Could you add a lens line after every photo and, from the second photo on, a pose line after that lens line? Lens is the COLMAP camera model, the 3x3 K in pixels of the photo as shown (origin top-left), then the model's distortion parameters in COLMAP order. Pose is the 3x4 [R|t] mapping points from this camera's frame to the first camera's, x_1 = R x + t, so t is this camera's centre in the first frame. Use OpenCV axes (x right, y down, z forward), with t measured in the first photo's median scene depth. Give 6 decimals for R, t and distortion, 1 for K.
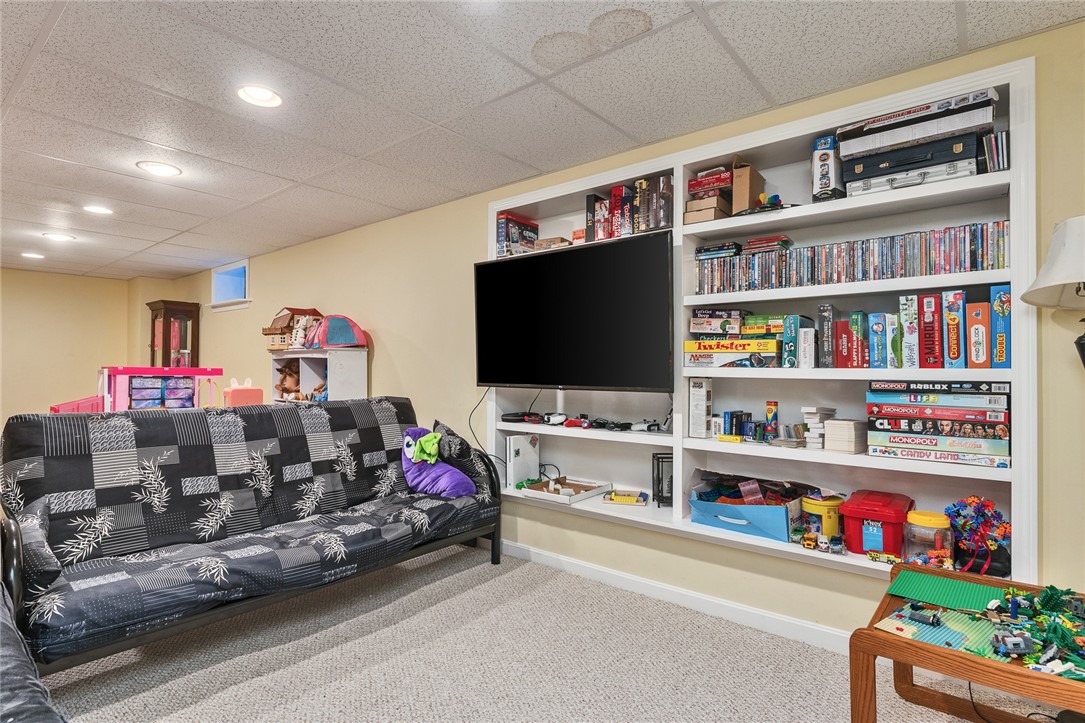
lens RADIAL K [[564.8, 0, 531.1], [0, 564.8, 363.4], [0, 0, 1]] dist [0.001723, -0.000065]
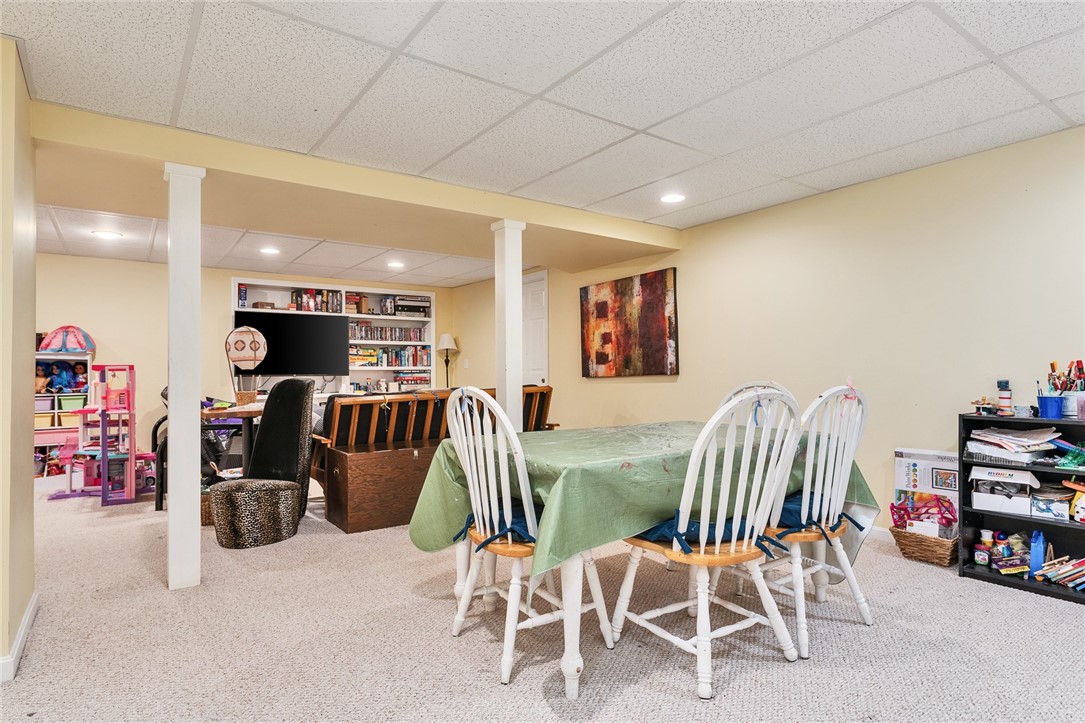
lens RADIAL K [[564.8, 0, 531.1], [0, 564.8, 363.4], [0, 0, 1]] dist [0.001723, -0.000065]
pose [[0.232515, 0.011286, 0.972527, -2.520601], [0.002041, 0.999925, -0.012092, 0.031798], [-0.972591, 0.004796, 0.232475, -0.560652]]
